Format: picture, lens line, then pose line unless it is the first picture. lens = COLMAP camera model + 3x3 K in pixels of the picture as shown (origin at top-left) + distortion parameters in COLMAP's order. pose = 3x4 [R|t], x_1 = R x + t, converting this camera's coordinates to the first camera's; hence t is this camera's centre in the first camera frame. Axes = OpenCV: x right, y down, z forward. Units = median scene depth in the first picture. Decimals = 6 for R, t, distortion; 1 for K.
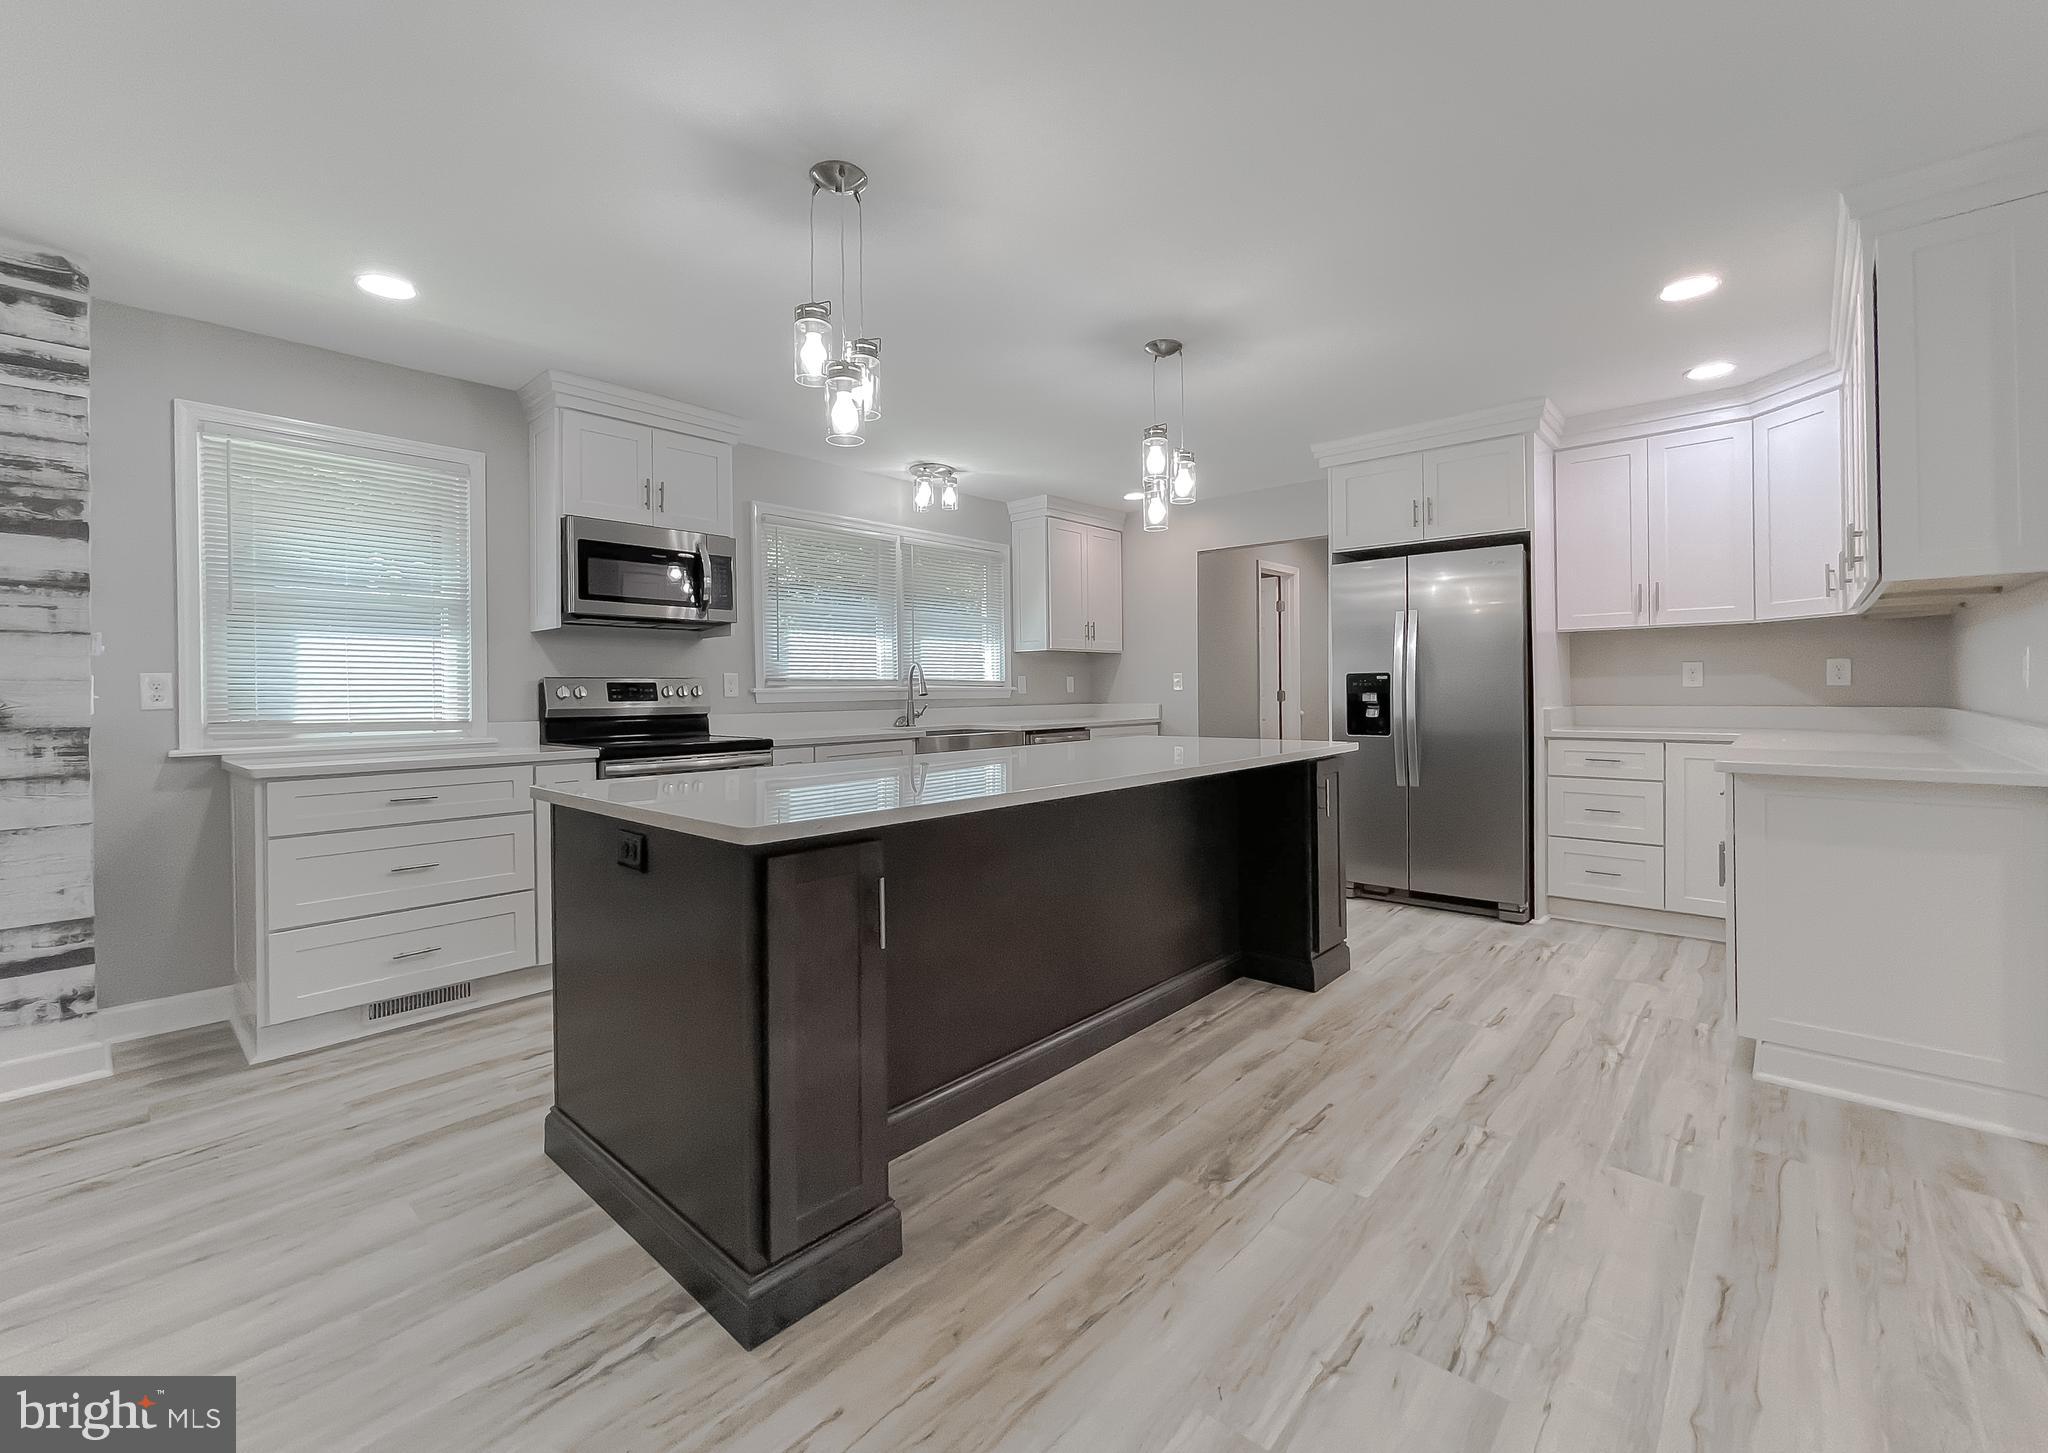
lens RADIAL K [[864.4, 0, 1024.3], [0, 864.4, 689.7], [0, 0, 1]] dist [0.000046, -0.000412]
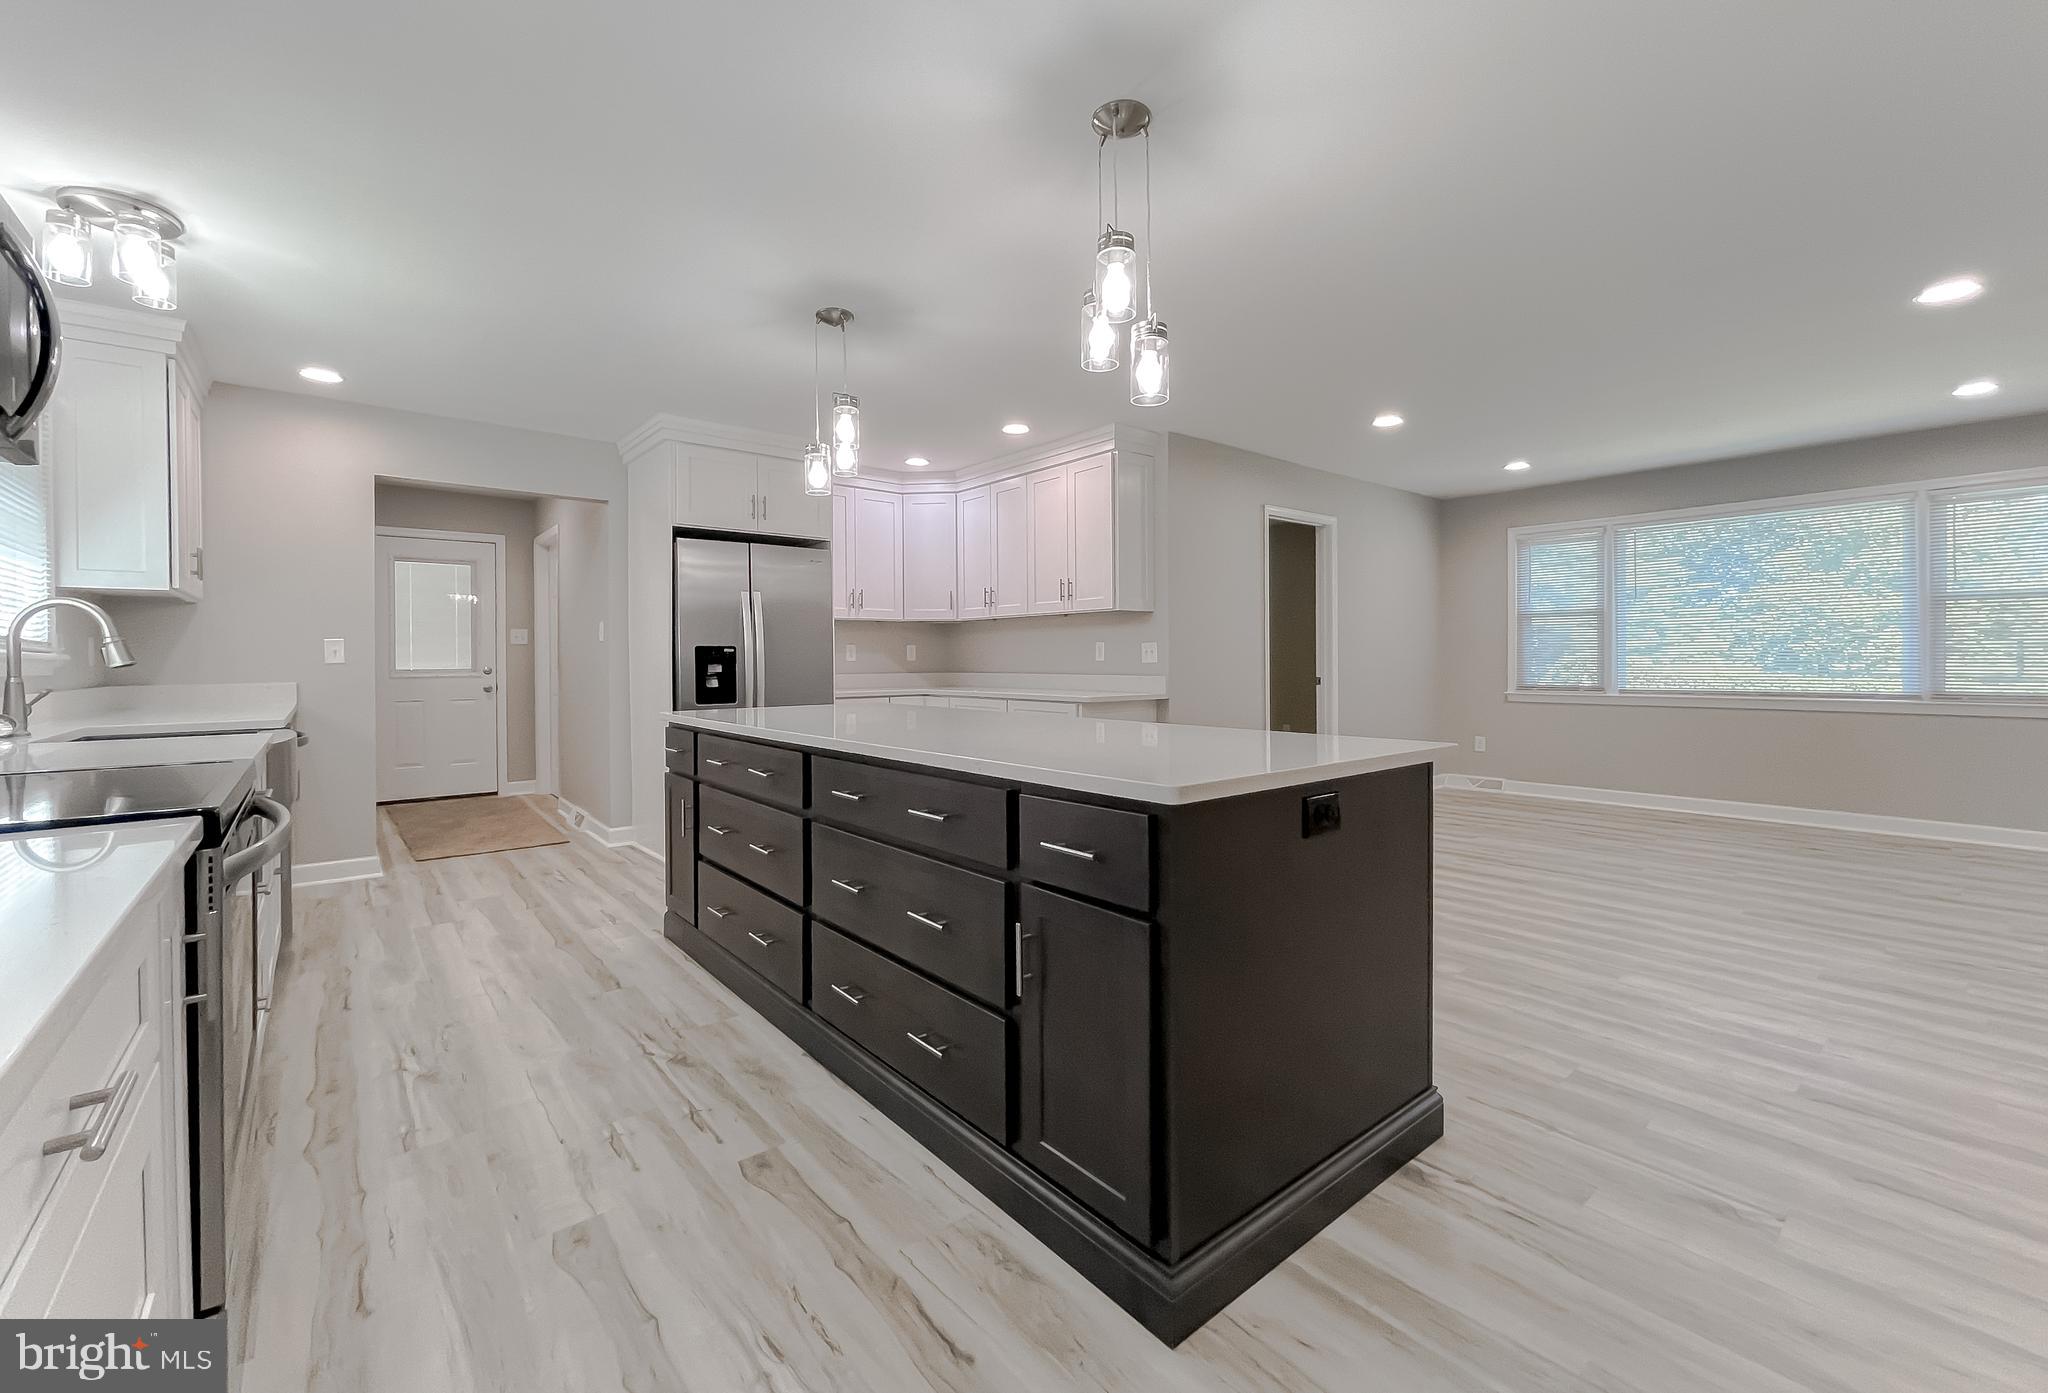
lens RADIAL K [[821.8, 0, 981.9], [0, 821.8, 663.1], [0, 0, 1]] dist [-0.010175, -0.000067]
pose [[0.169317, 0.007055, 0.985536, -0.612224], [0.004026, 0.999961, -0.007850, 0.012972], [-0.985553, 0.005296, 0.169282, 0.564801]]
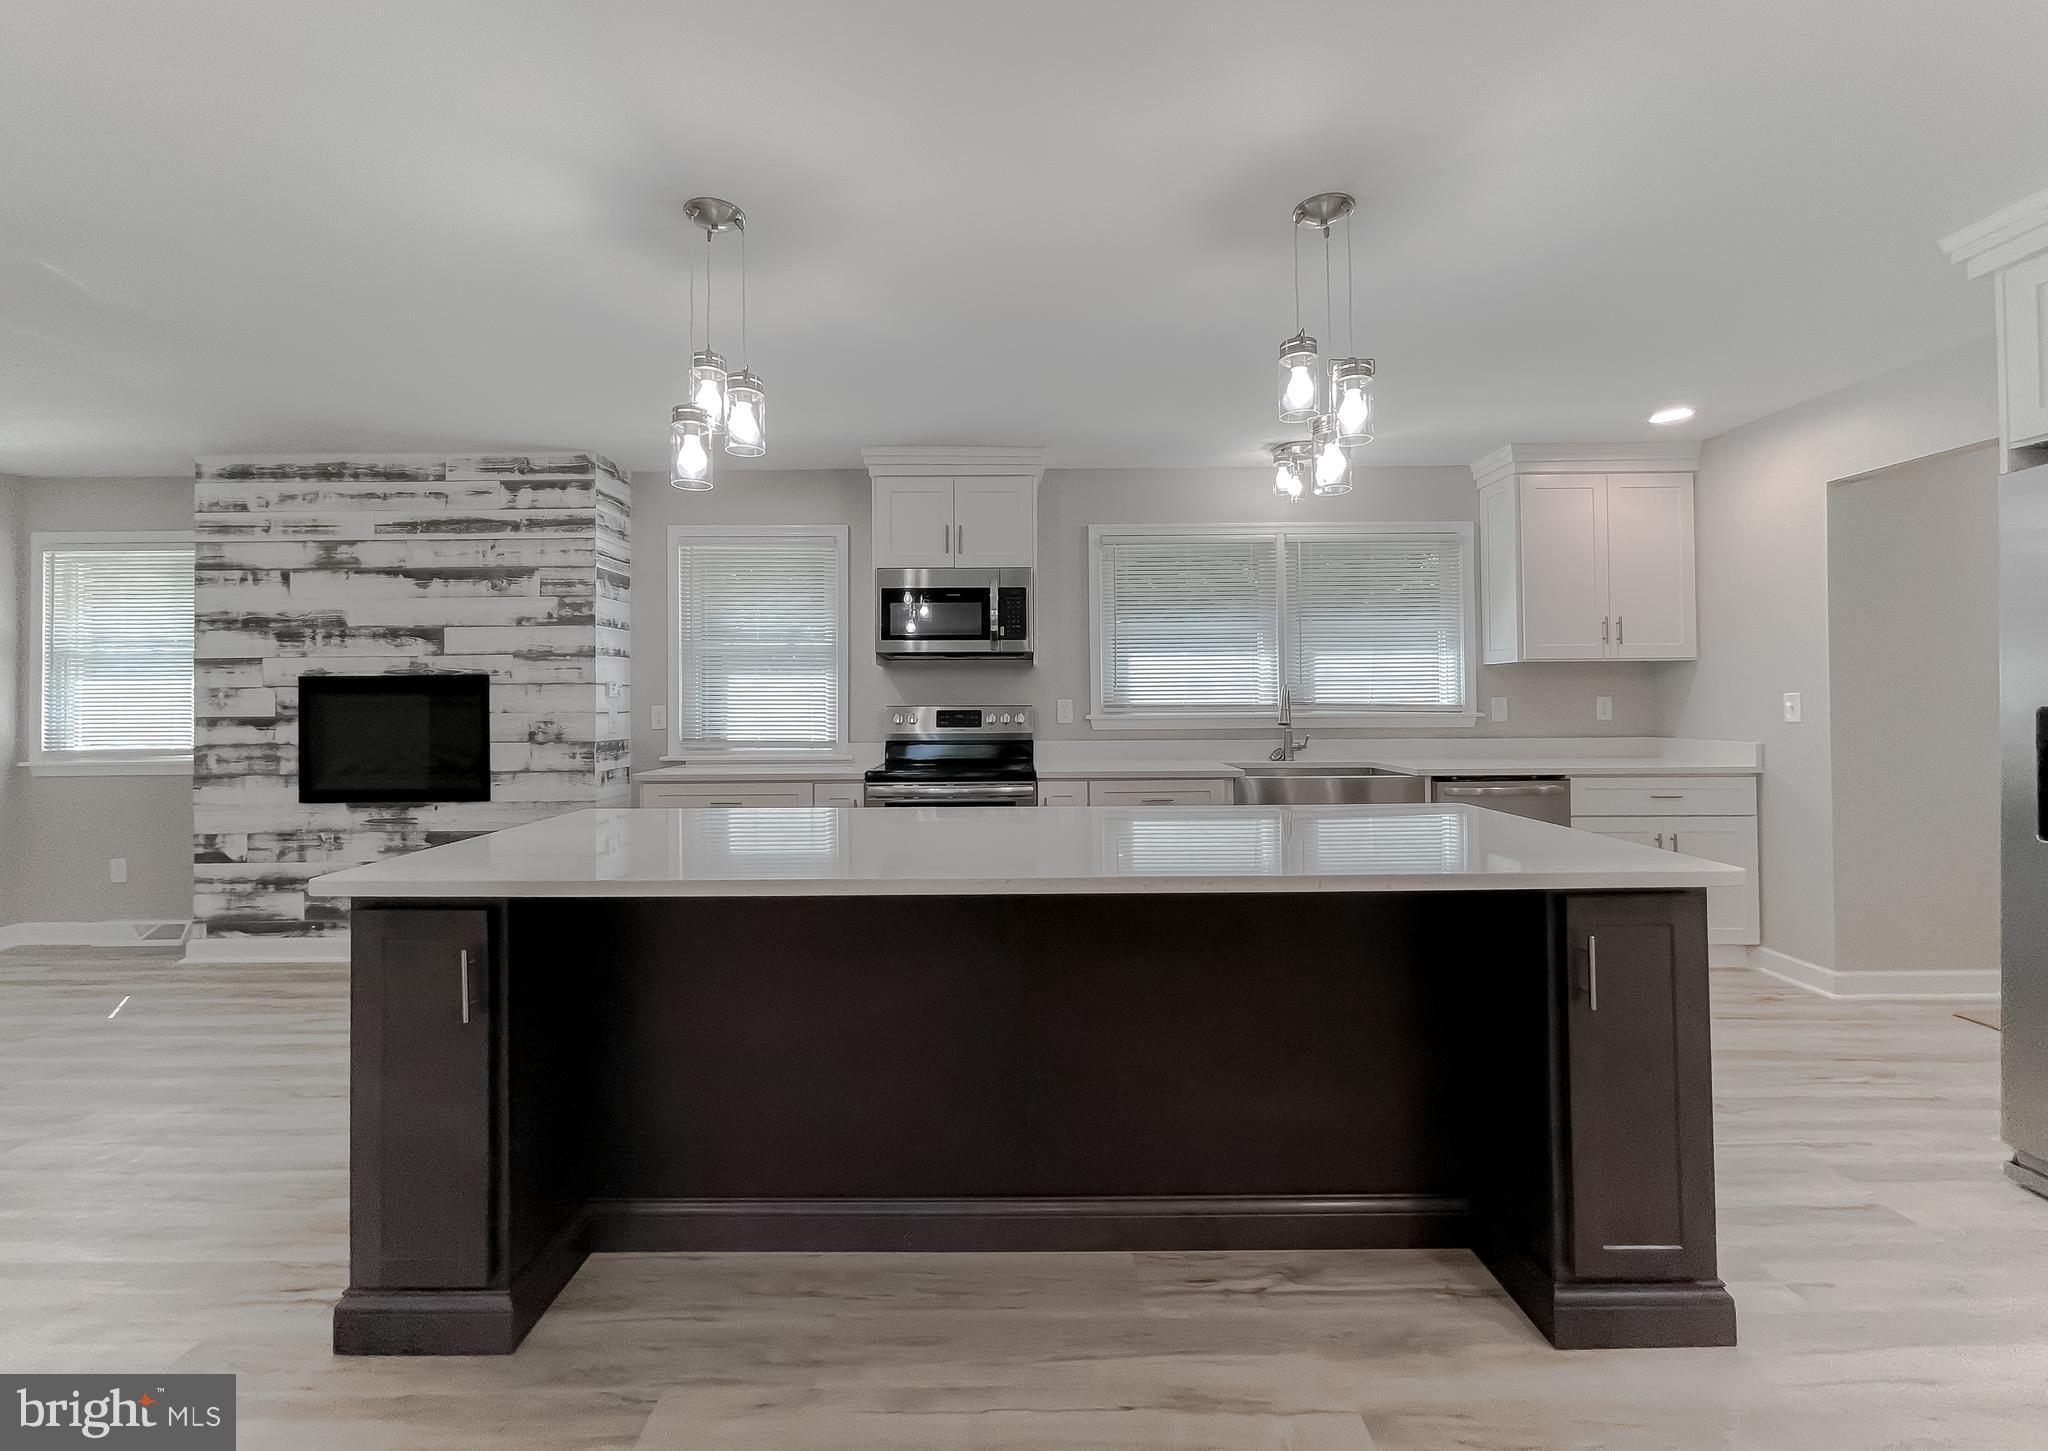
lens RADIAL K [[842.7, 0, 1014.9], [0, 842.7, 693.1], [0, 0, 1]] dist [-0.022904, 0.015388]
pose [[0.669072, -0.000350, -0.743197, 0.385242], [-0.000253, 1.000000, -0.000699, -0.029223], [0.743197, 0.000656, 0.669072, 0.338280]]
